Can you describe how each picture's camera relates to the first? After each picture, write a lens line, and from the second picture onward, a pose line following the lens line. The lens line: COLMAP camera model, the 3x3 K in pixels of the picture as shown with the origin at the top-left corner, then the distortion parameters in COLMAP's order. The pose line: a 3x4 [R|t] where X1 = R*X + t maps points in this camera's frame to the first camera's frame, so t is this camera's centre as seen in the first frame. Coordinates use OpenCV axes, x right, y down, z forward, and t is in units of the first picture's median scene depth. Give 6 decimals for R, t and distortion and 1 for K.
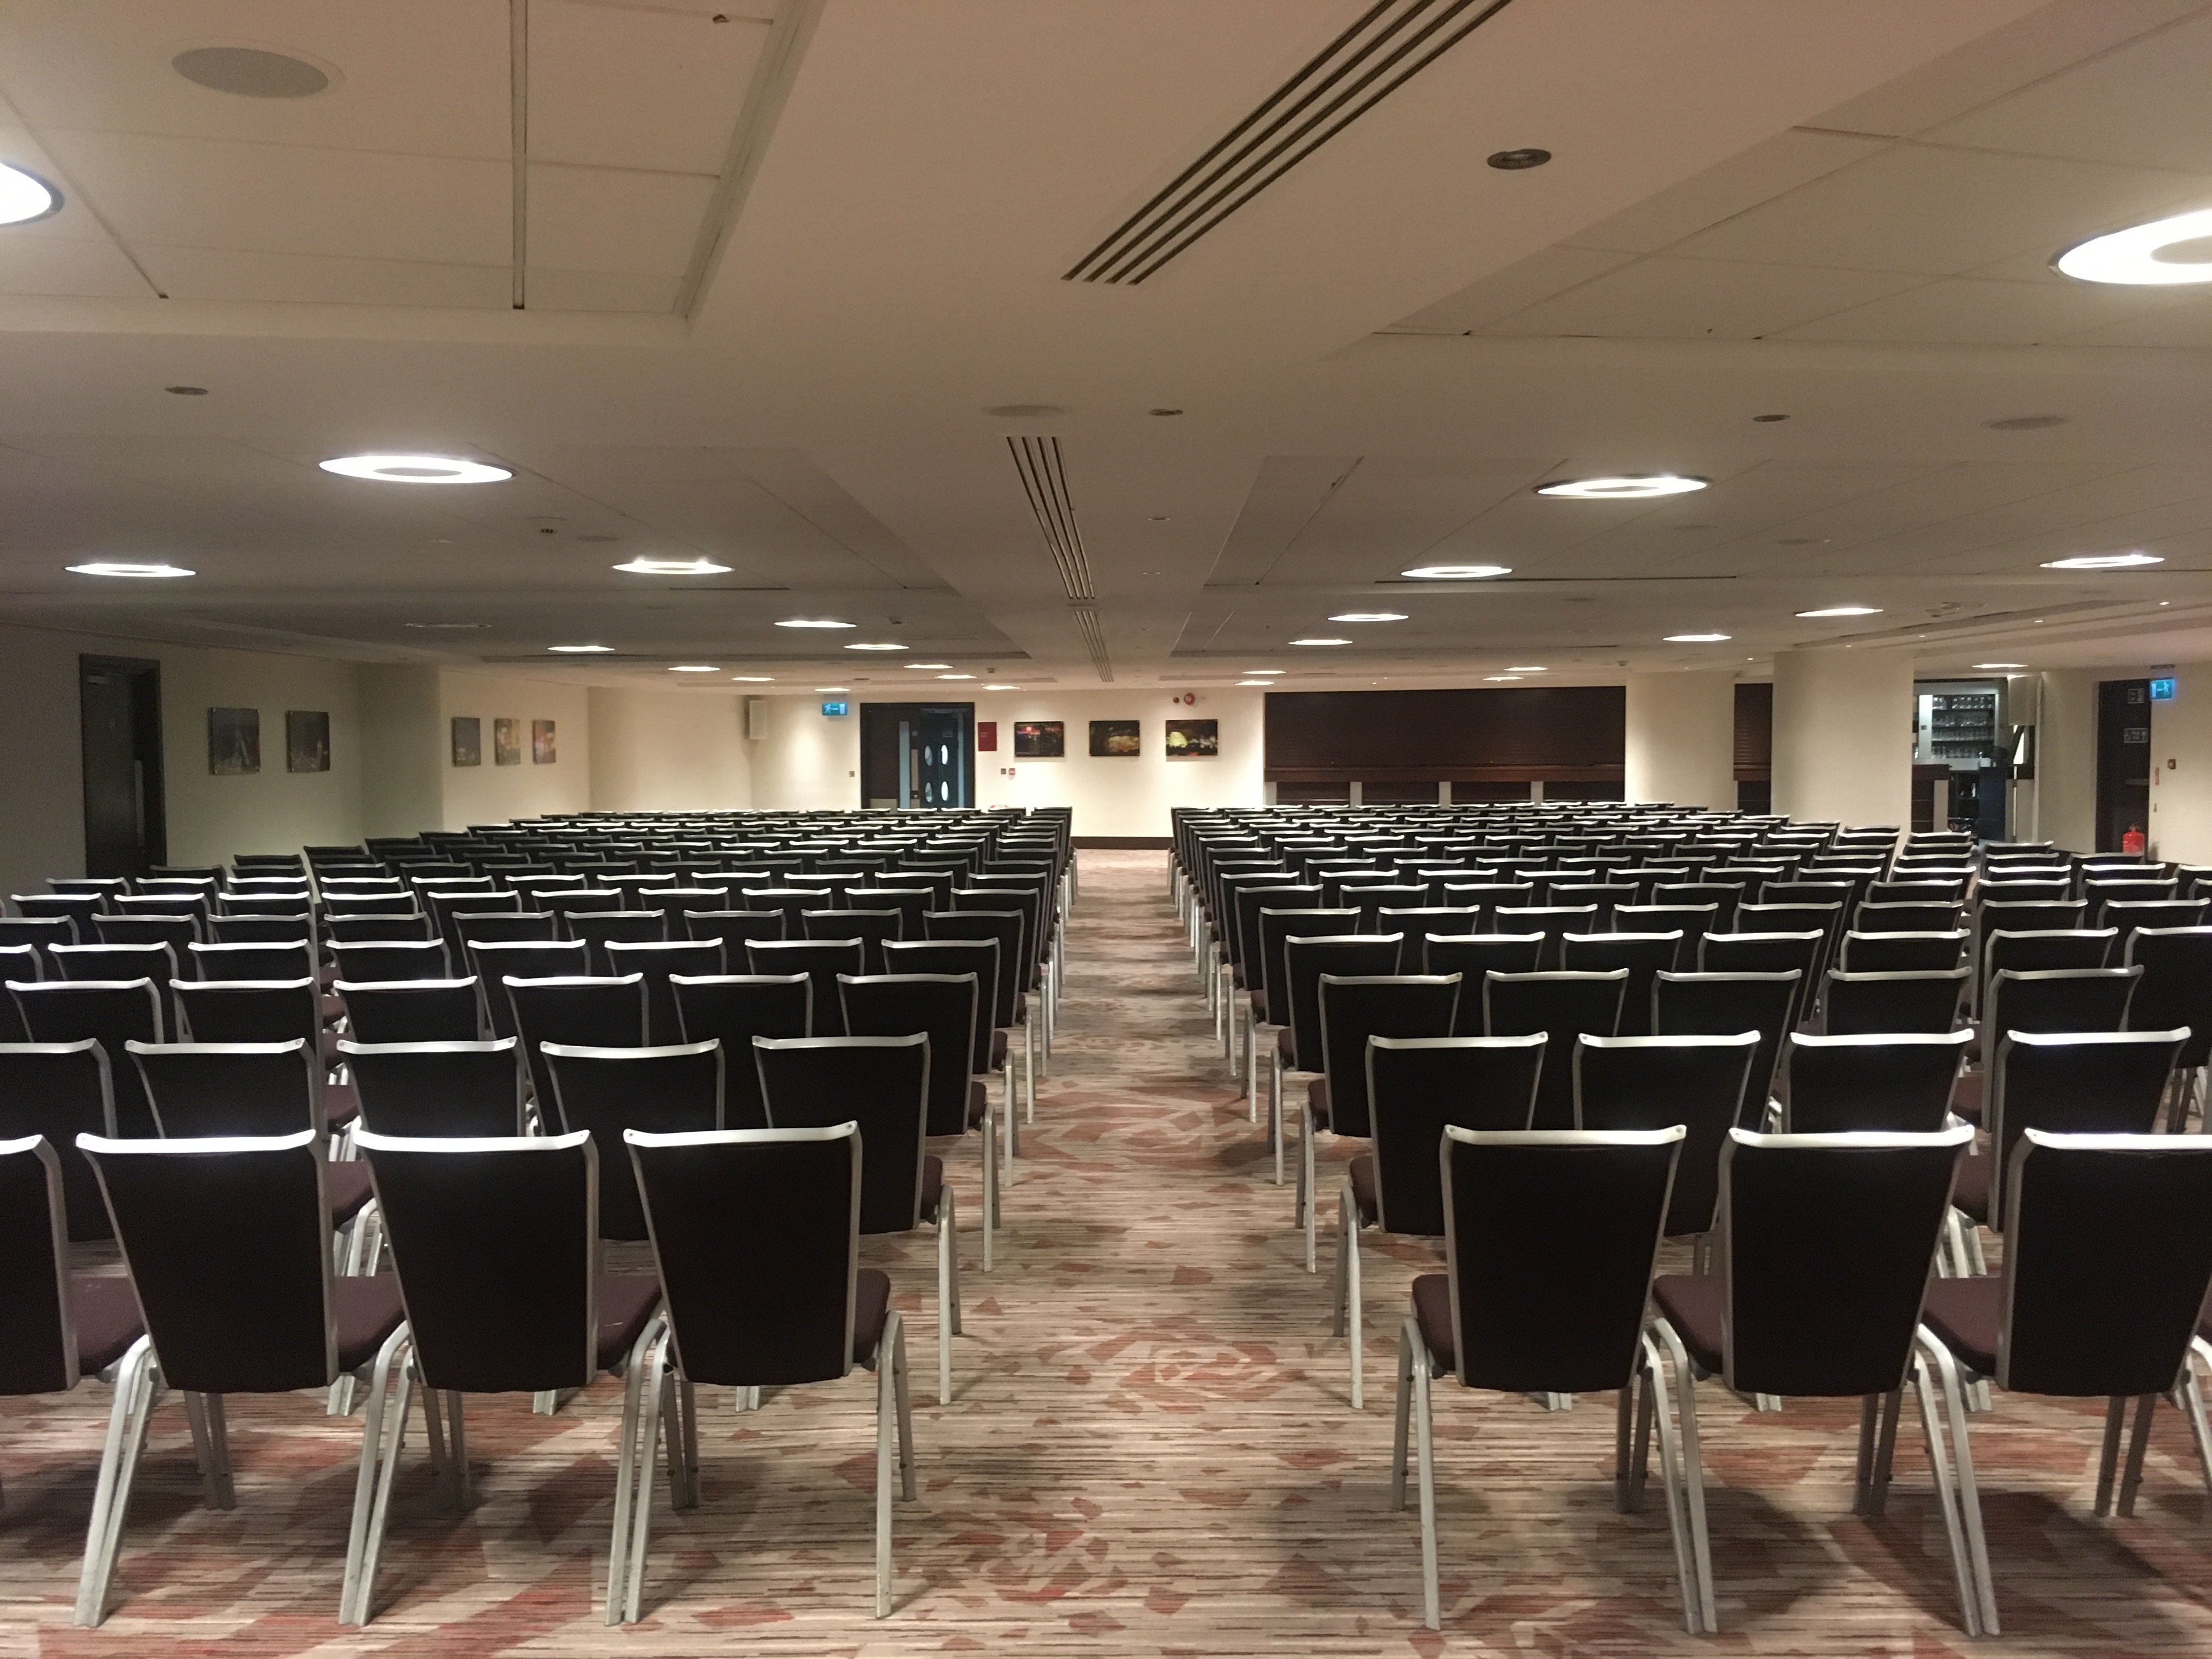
lens RADIAL K [[1803.3, 0, 1106.0], [0, 1803.3, 829.5], [0, 0, 1]] dist [0.090430, -0.110496]
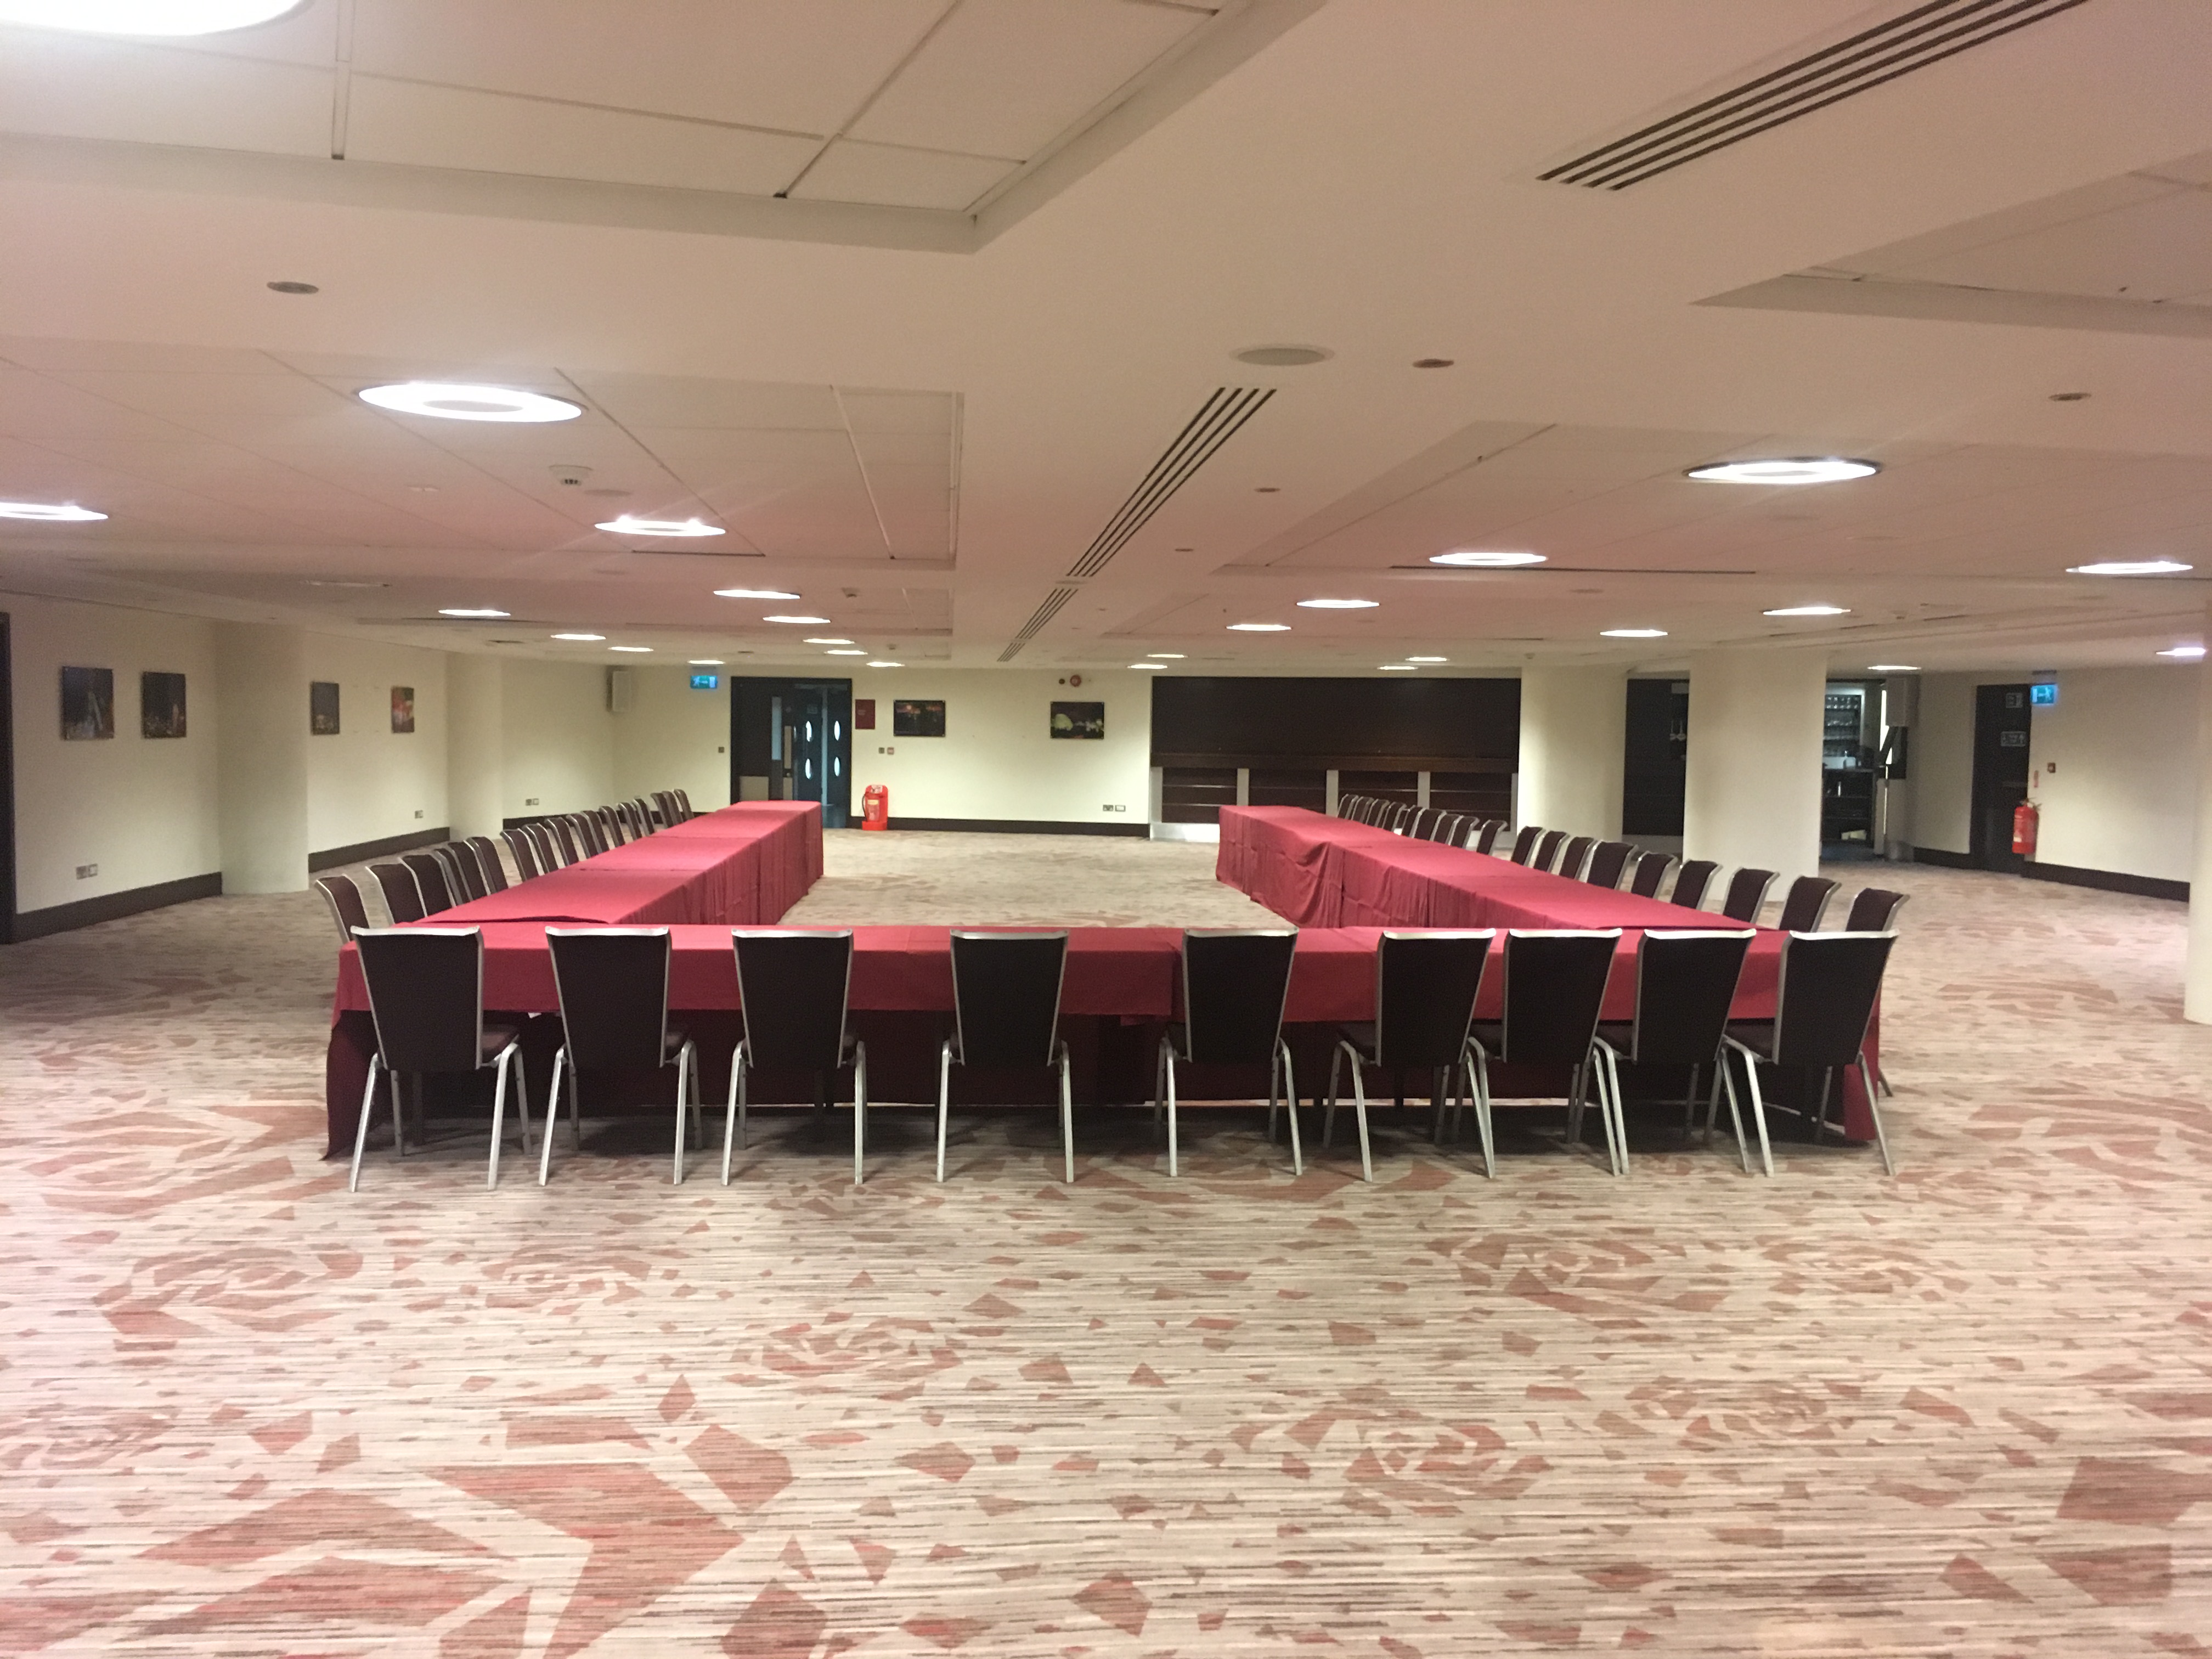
lens RADIAL K [[1803.3, 0, 1106.0], [0, 1803.3, 829.5], [0, 0, 1]] dist [0.090430, -0.110496]
pose [[0.995556, 0.016112, 0.092783, -0.130357], [-0.017147, 0.999799, 0.010363, -0.008885], [-0.092598, -0.011908, 0.995632, 0.095474]]
